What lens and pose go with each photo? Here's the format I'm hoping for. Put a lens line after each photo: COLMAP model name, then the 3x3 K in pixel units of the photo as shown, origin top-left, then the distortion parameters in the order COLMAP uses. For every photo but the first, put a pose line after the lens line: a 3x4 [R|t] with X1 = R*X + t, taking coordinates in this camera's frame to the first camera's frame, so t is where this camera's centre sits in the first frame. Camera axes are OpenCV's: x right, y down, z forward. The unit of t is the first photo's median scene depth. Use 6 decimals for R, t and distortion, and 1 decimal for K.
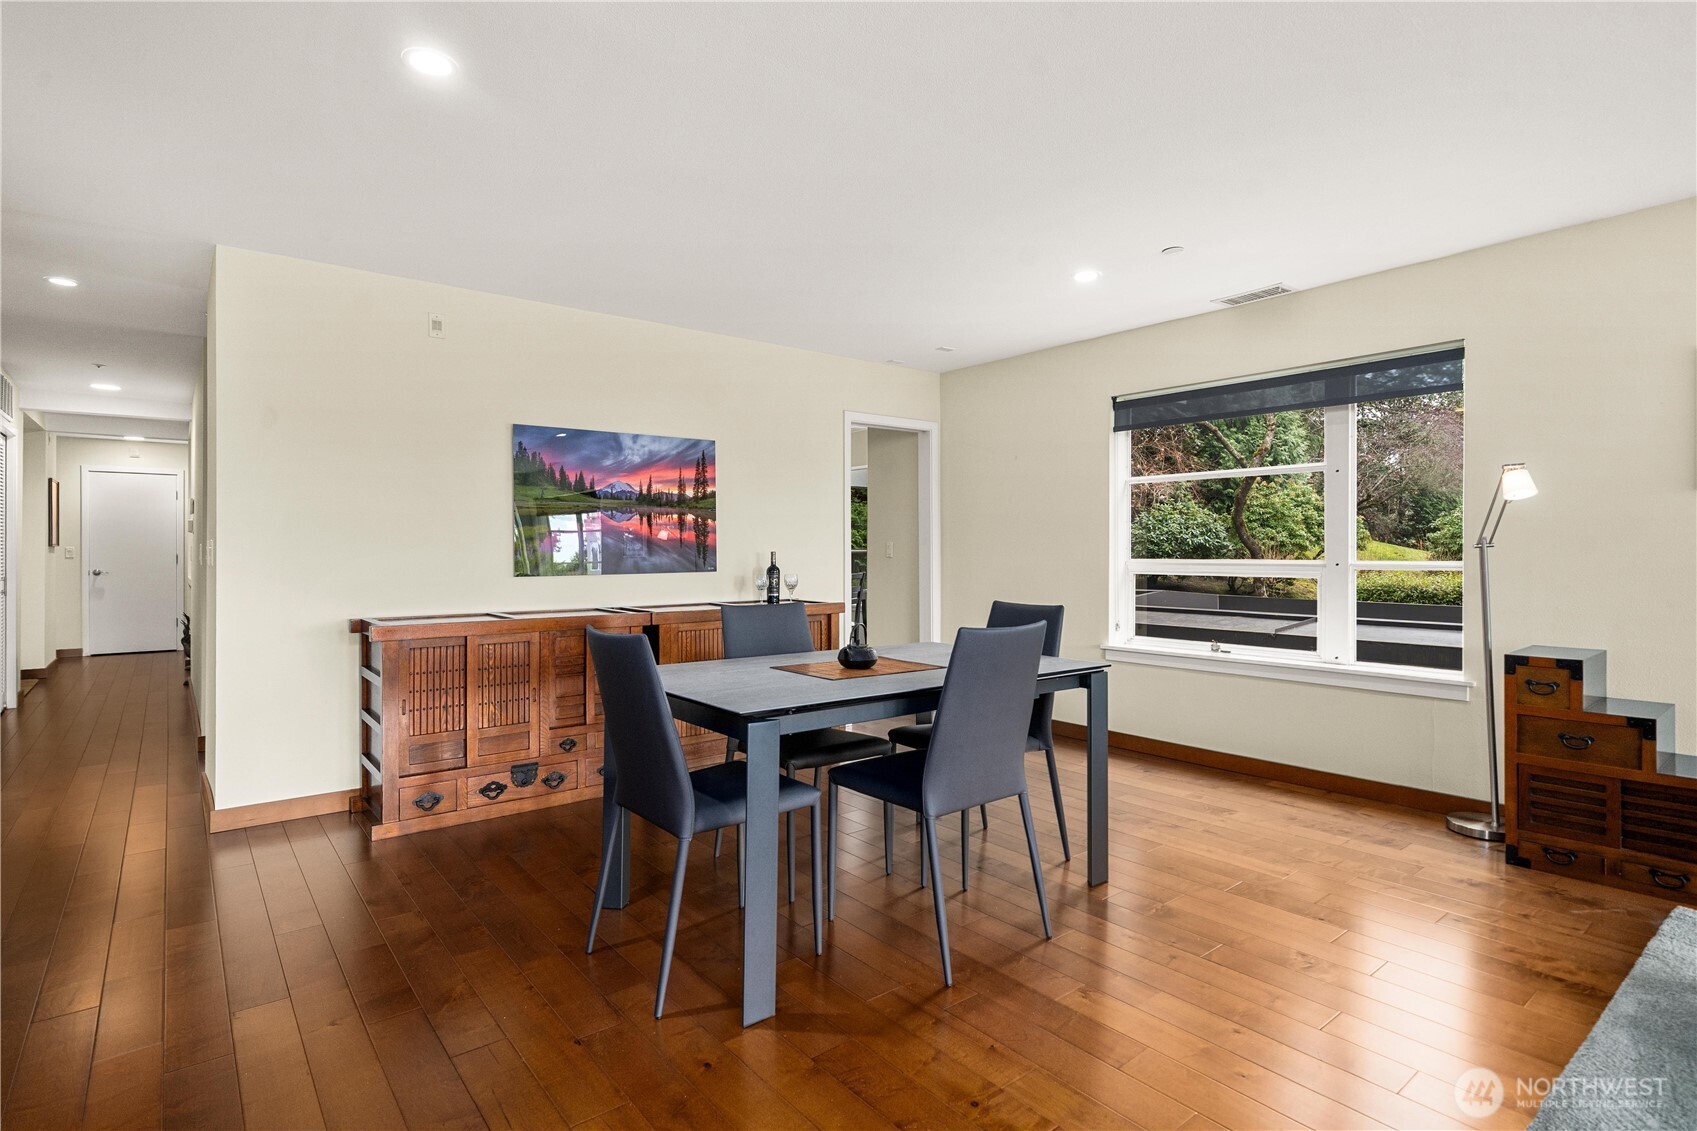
lens RADIAL K [[858.0, 0, 844.3], [0, 858.0, 547.5], [0, 0, 1]] dist [0.004314, 0.002265]
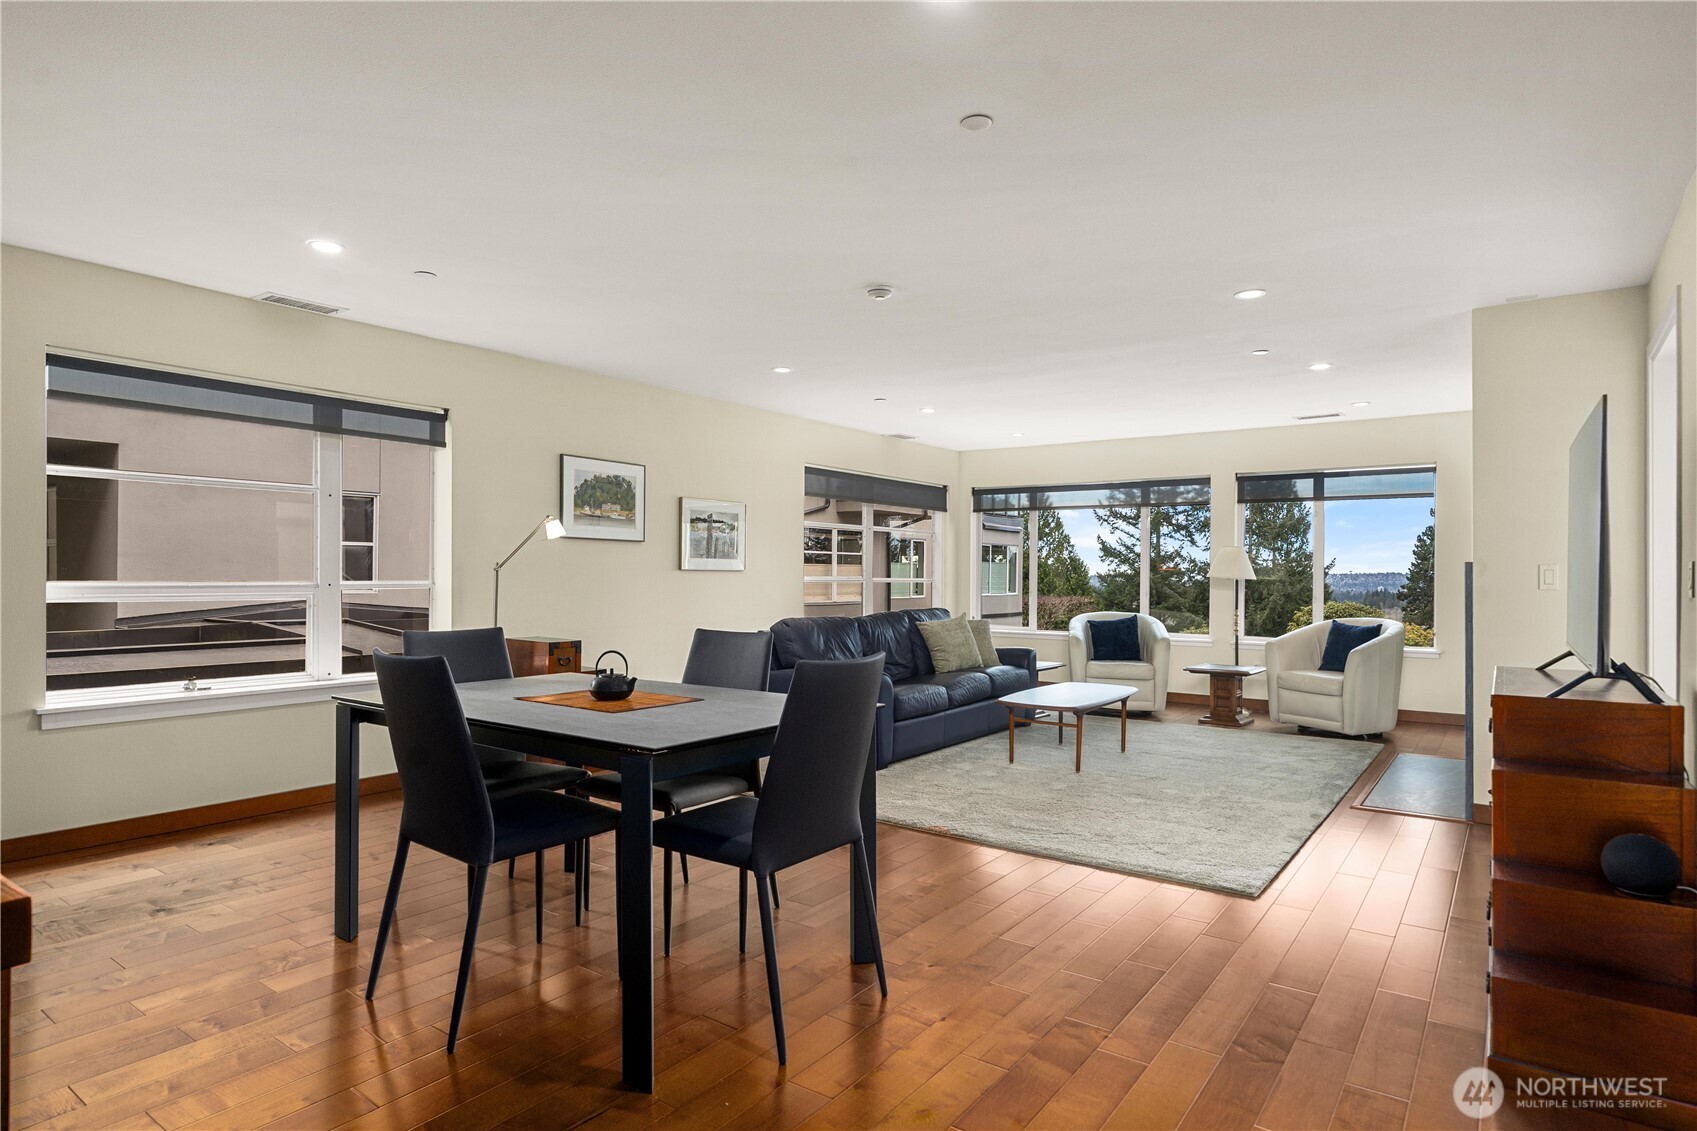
lens RADIAL K [[948.8, 0, 840.0], [0, 948.8, 574.7], [0, 0, 1]] dist [0.011900, -0.000836]
pose [[-0.260828, 0.000655, 0.965385, -0.638654], [-0.010369, 0.999940, -0.003480, 0.004835], [-0.965329, -0.010918, -0.260806, 0.635926]]
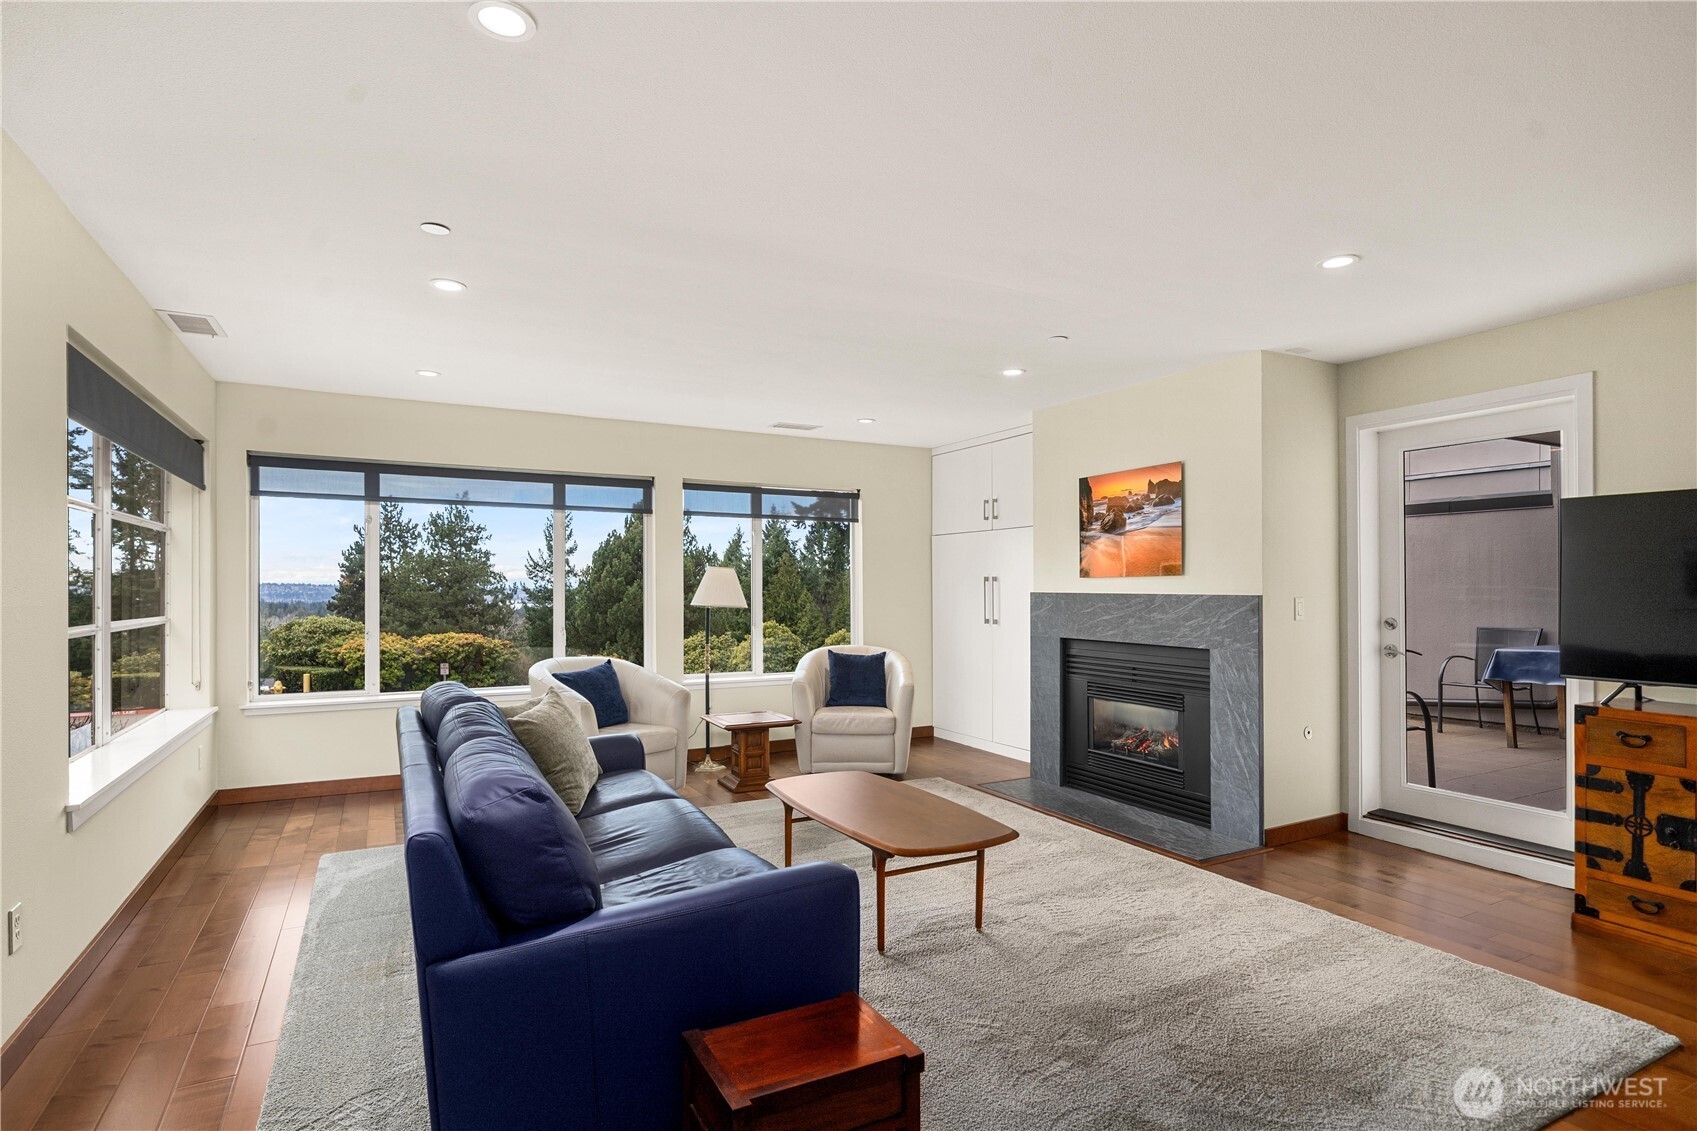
lens RADIAL K [[858.0, 0, 849.1], [0, 858.0, 582.1], [0, 0, 1]] dist [0.004314, 0.002265]
pose [[-0.984408, 0.004159, 0.175851, 0.386568], [0.002192, 0.999933, -0.011378, -0.022172], [-0.175886, -0.010815, -0.984351, 0.720323]]
